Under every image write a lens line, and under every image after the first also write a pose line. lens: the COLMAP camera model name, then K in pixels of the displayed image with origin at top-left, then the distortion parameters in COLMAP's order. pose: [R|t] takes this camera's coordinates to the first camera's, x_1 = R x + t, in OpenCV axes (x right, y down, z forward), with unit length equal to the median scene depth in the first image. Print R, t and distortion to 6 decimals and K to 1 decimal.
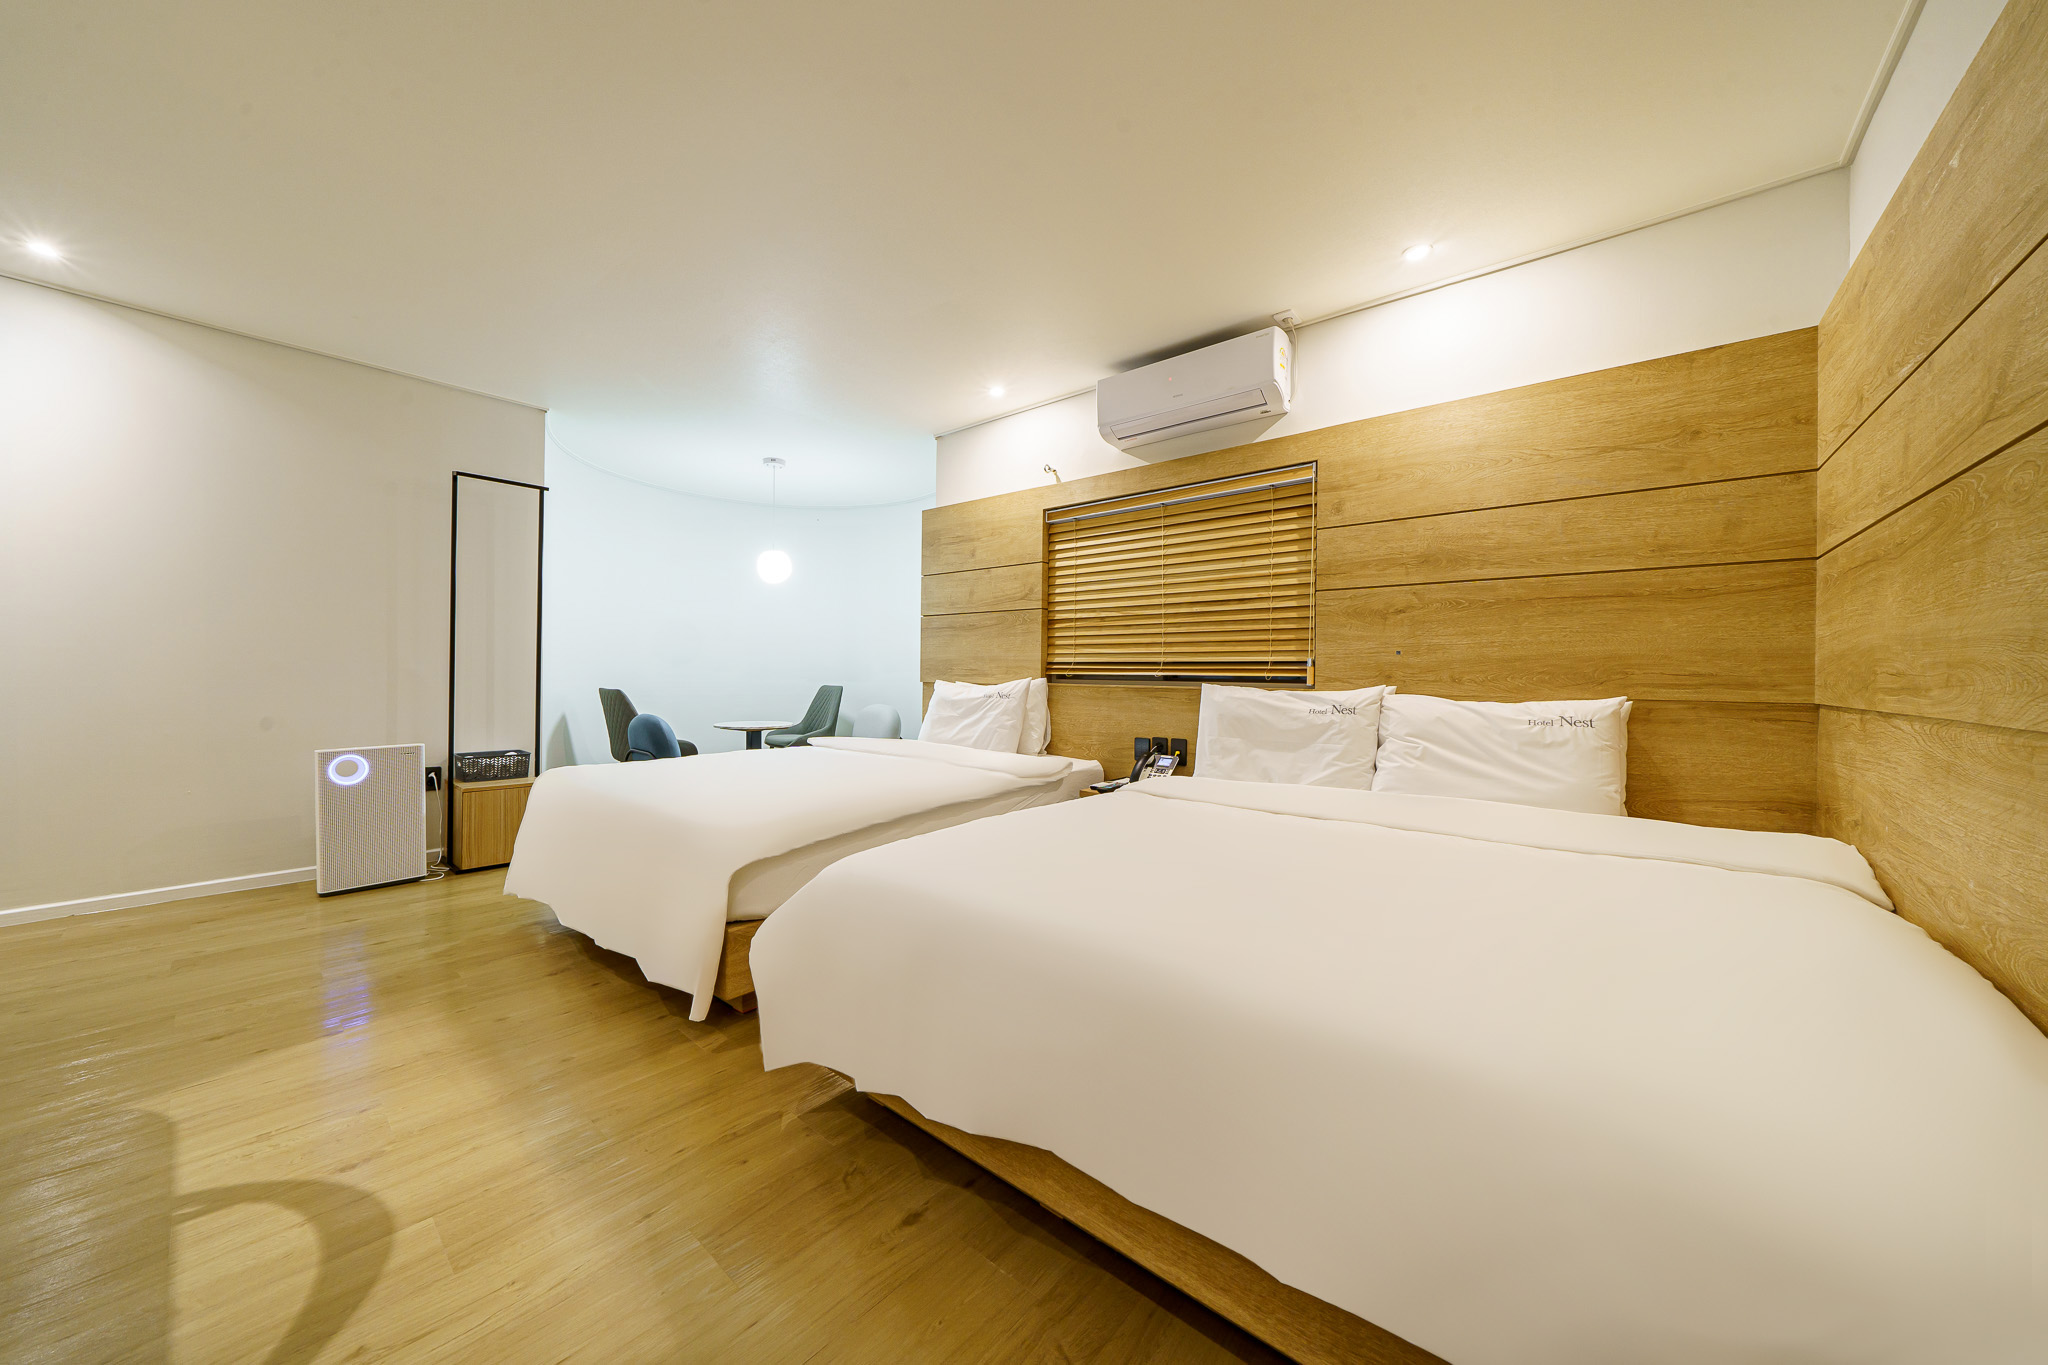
lens RADIAL K [[687.9, 0, 969.0], [0, 687.9, 672.1], [0, 0, 1]] dist [-0.007576, 0.000070]
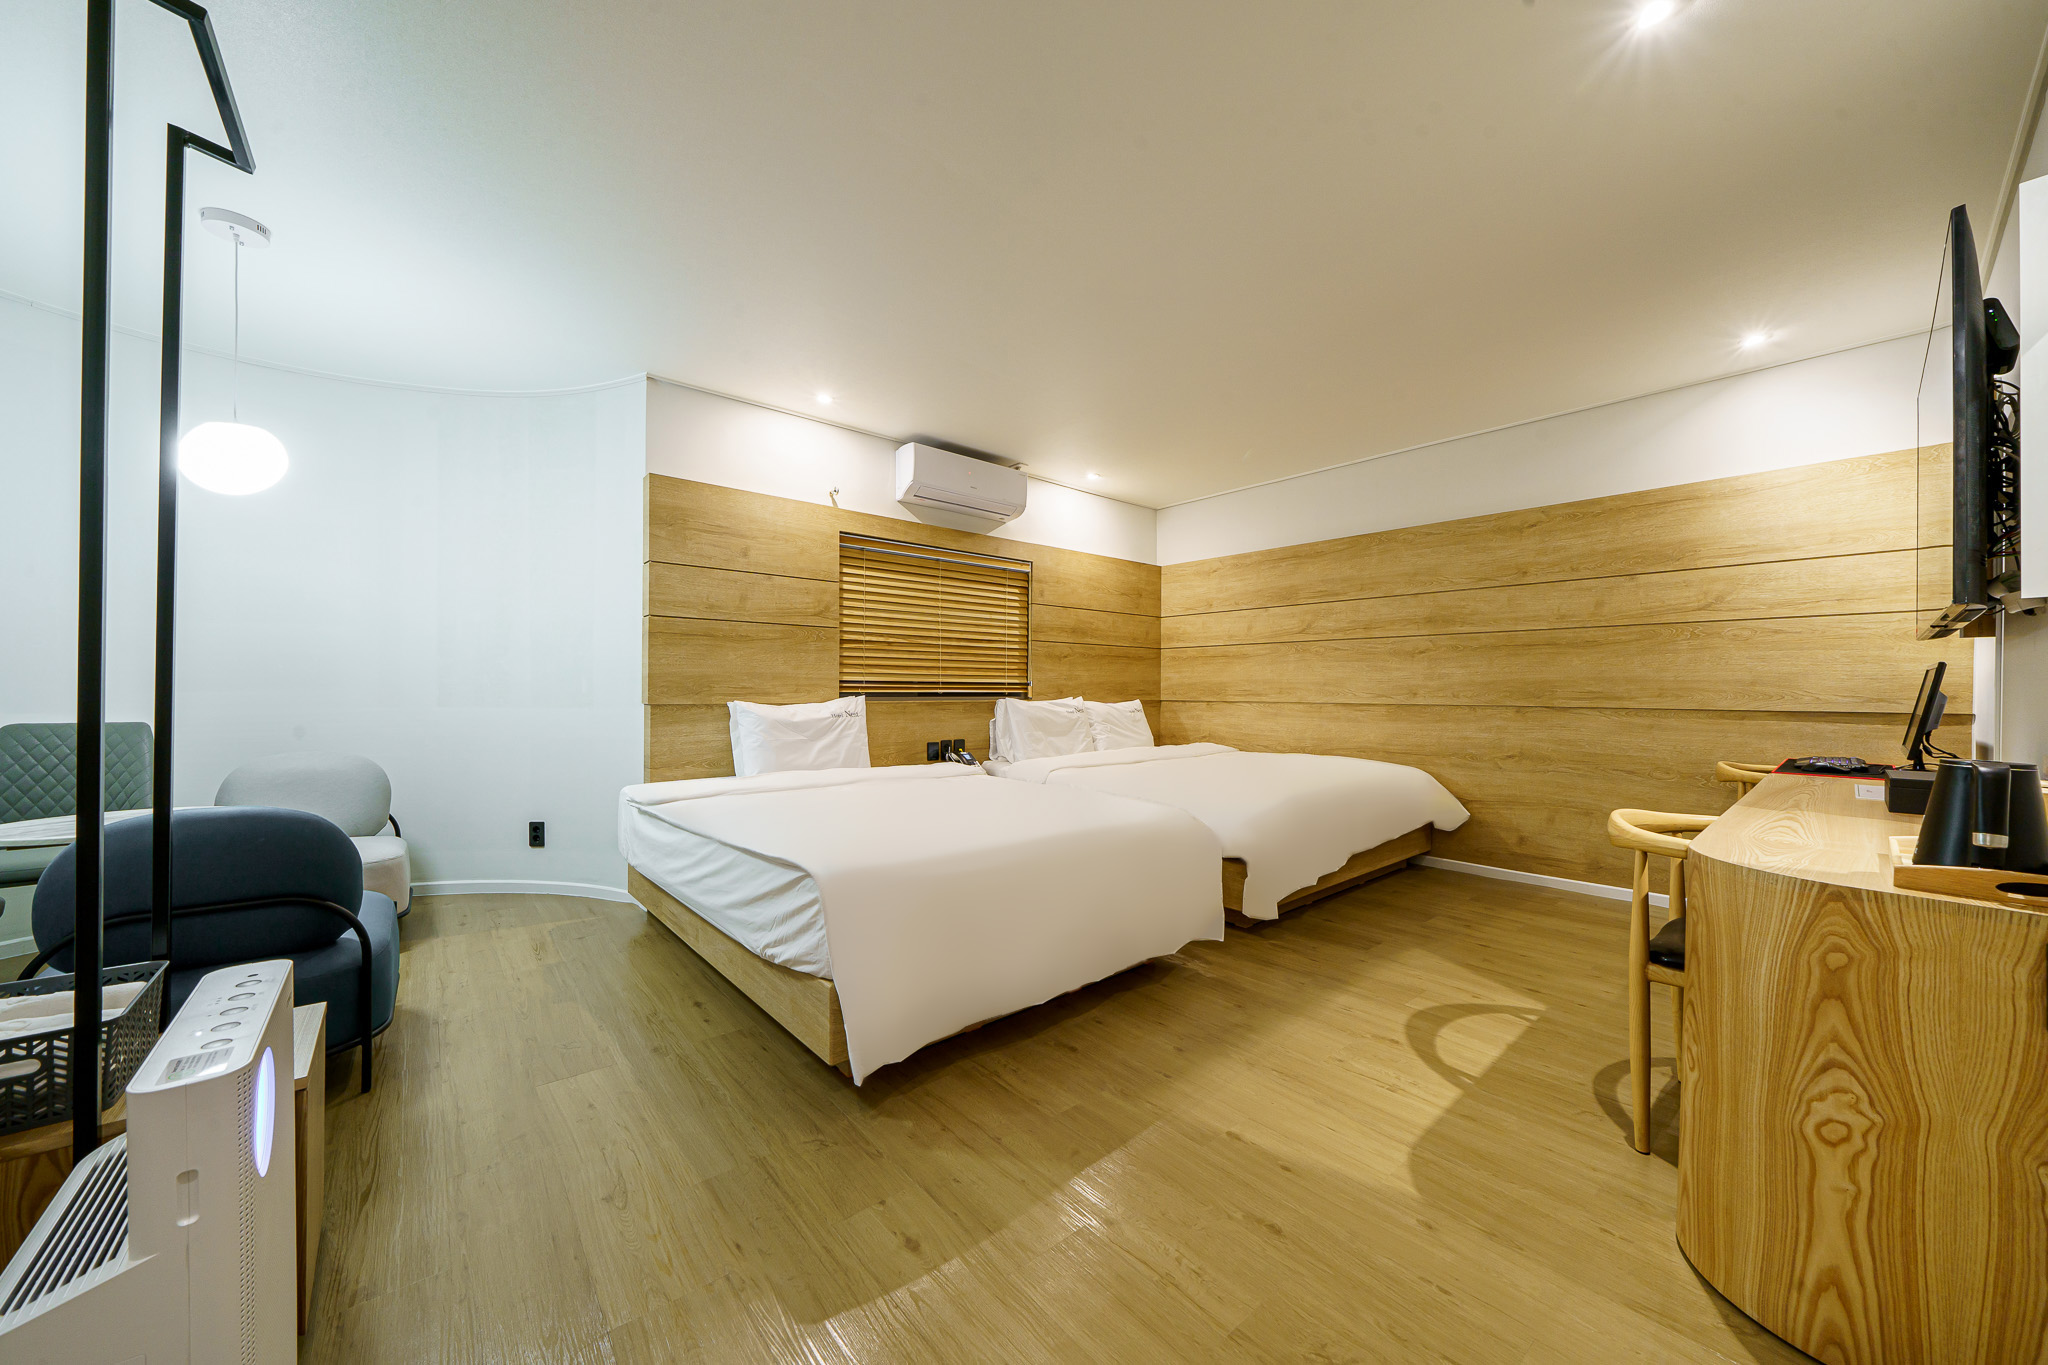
lens RADIAL K [[748.1, 0, 1024.0], [0, 748.1, 682.5], [0, 0, 1]] dist [-0.001643, -0.000055]
pose [[0.130998, 0.001818, 0.991381, -1.322054], [-0.002806, 0.999995, -0.001463, -0.014705], [-0.991379, -0.002590, 0.131002, 0.802712]]
